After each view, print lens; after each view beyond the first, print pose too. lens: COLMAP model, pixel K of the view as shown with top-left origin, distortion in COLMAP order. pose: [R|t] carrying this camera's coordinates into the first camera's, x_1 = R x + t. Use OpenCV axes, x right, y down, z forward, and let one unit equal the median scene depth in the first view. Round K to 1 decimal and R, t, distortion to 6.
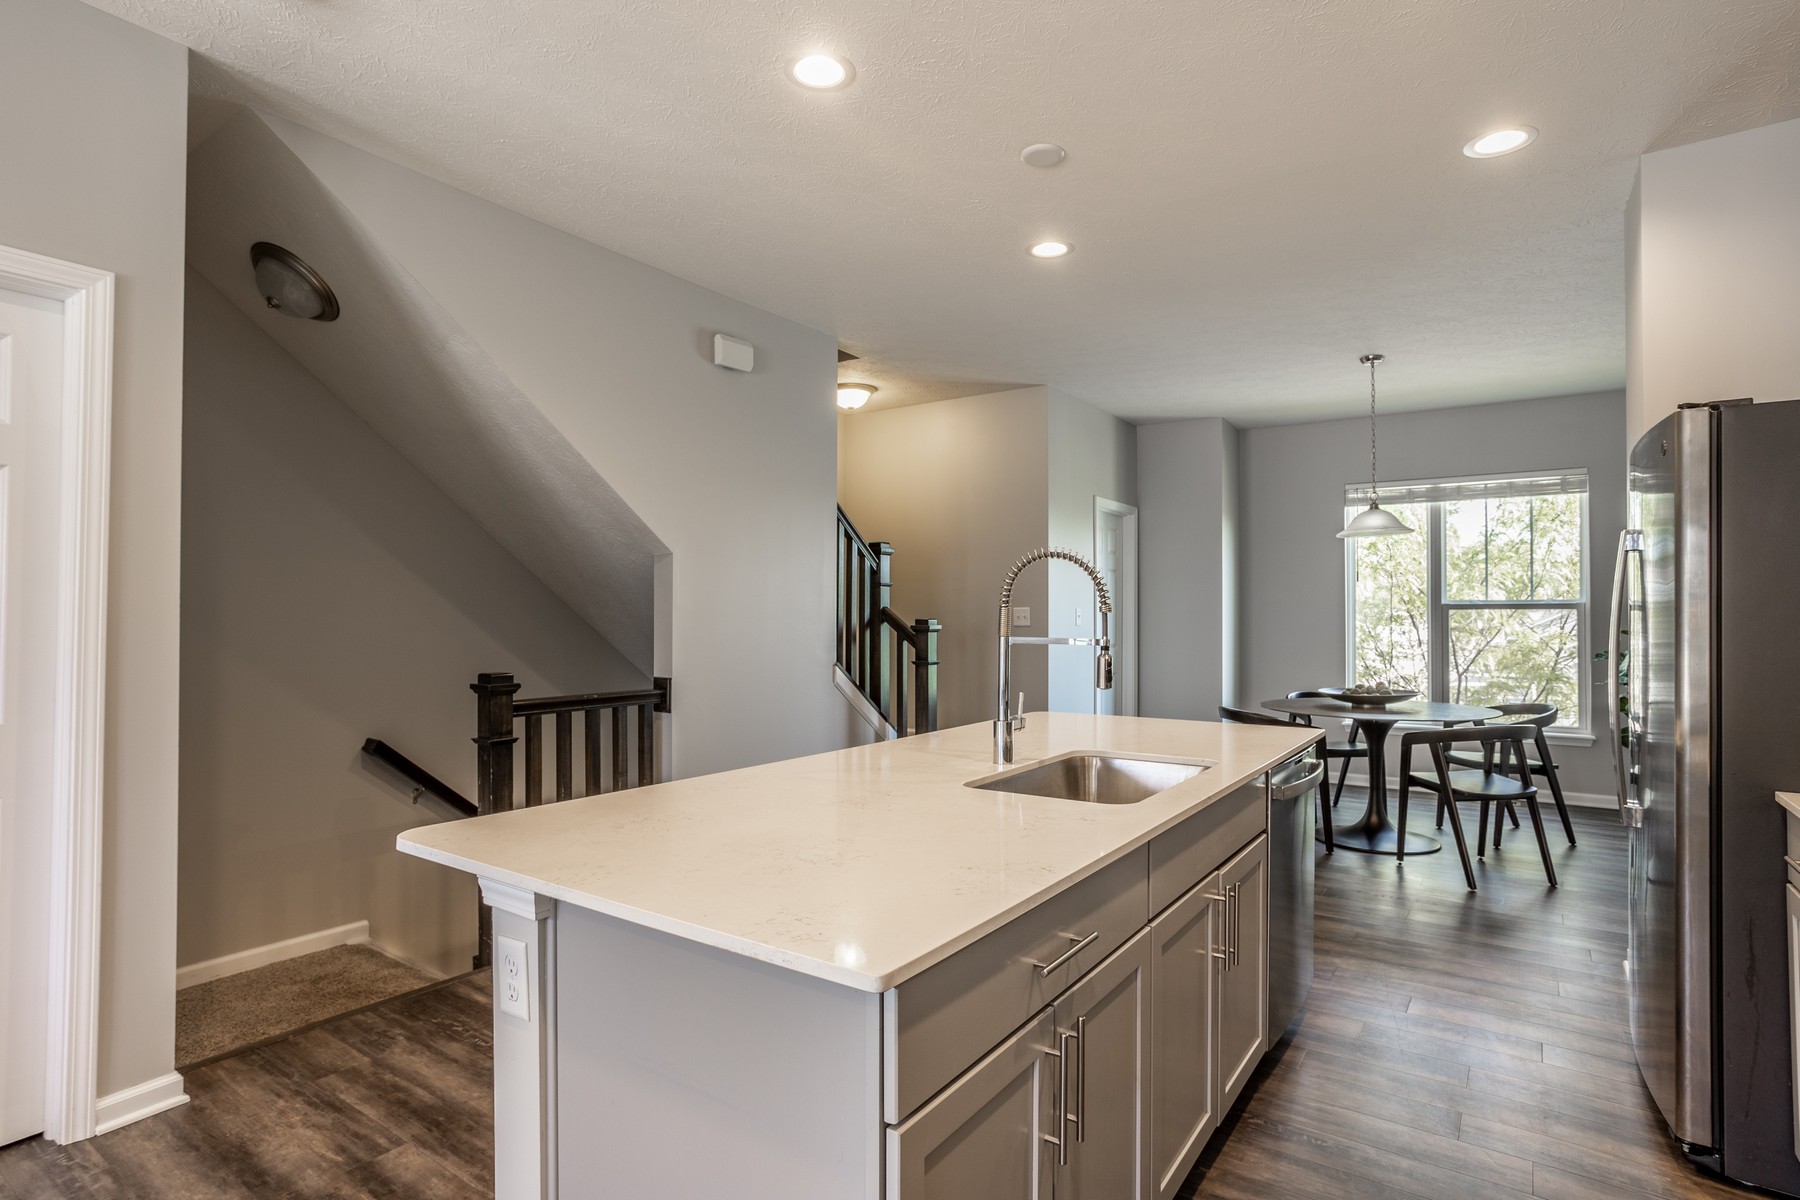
lens RADIAL K [[927.9, 0, 889.0], [0, 927.9, 607.3], [0, 0, 1]] dist [-0.033619, -0.000948]
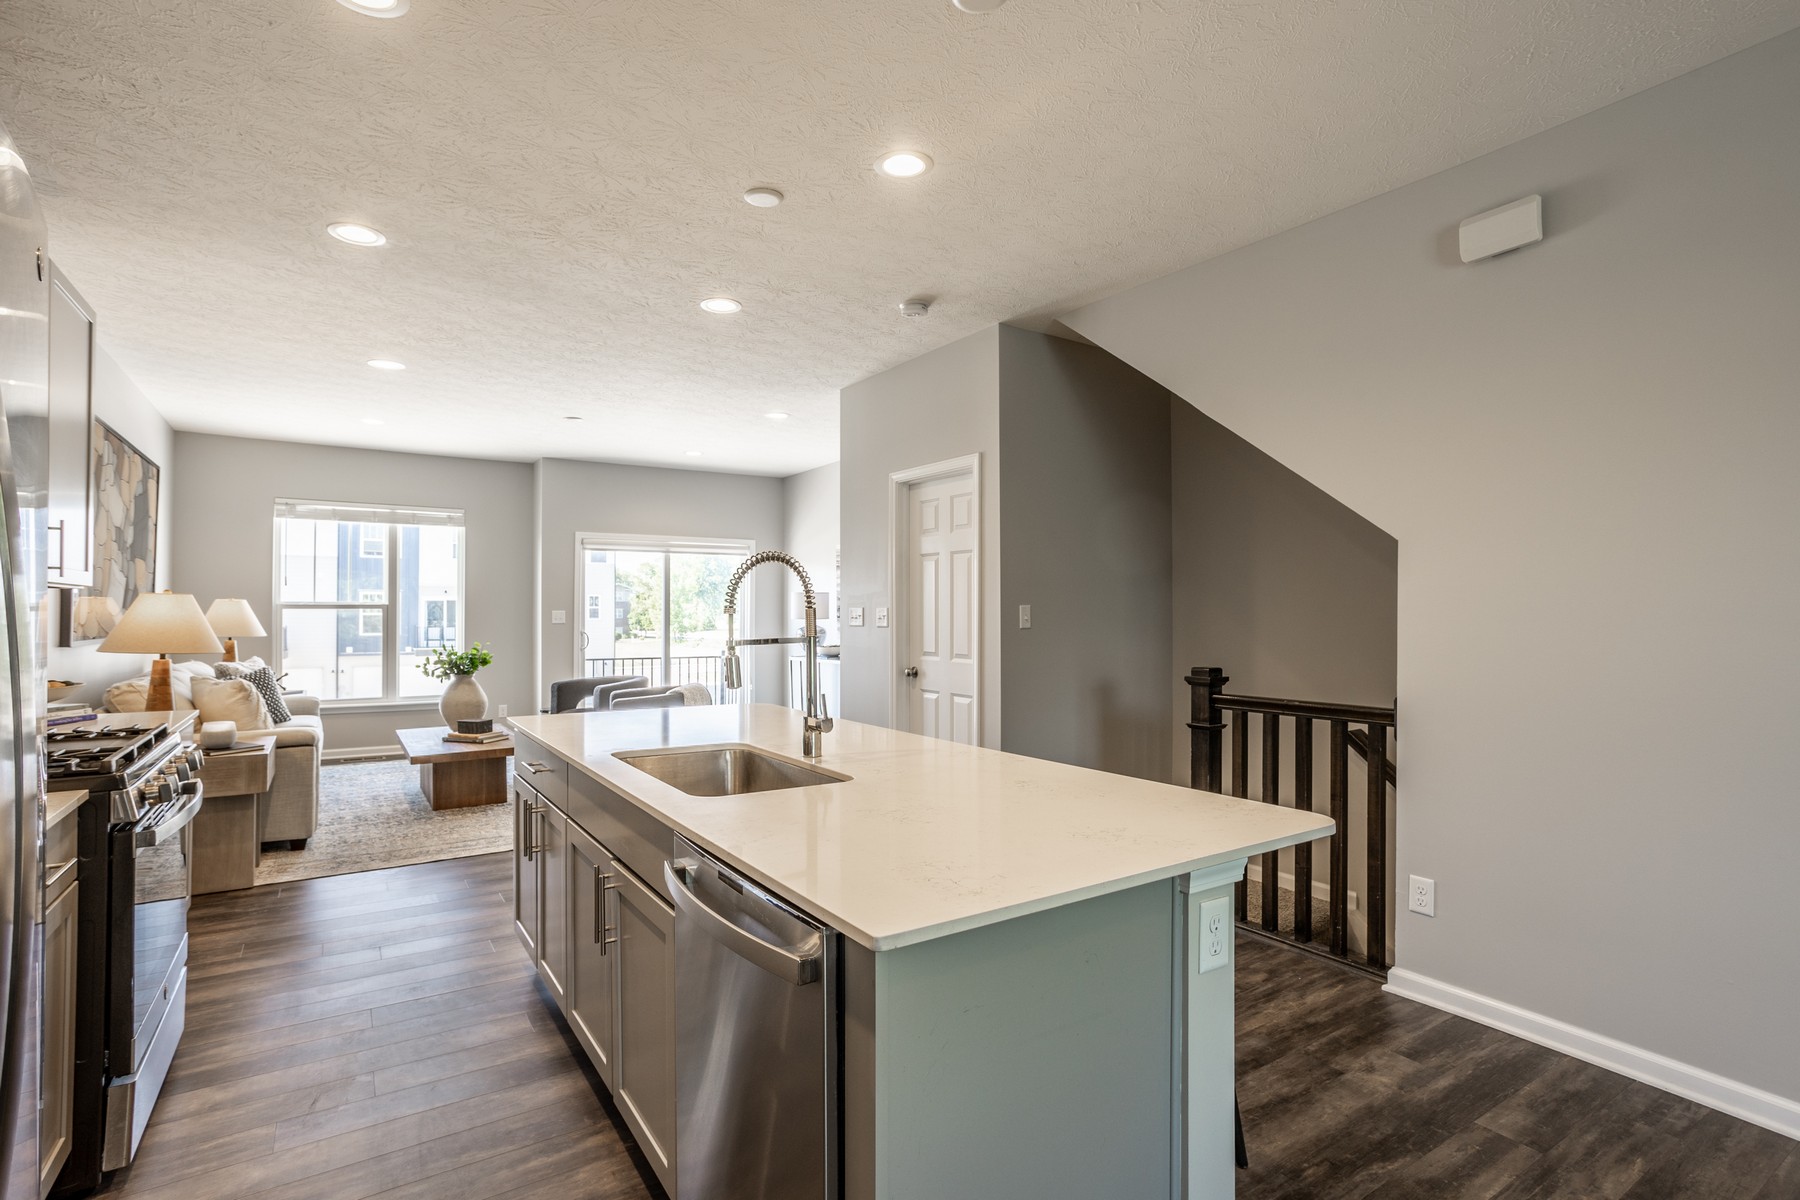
lens RADIAL K [[869.8, 0, 903.6], [0, 869.8, 597.8], [0, 0, 1]] dist [-0.036508, 0.015421]
pose [[-0.361810, -0.018812, -0.932062, 0.460232], [0.002720, 0.999771, -0.021235, 0.004035], [0.932248, -0.010218, -0.361675, 0.668644]]
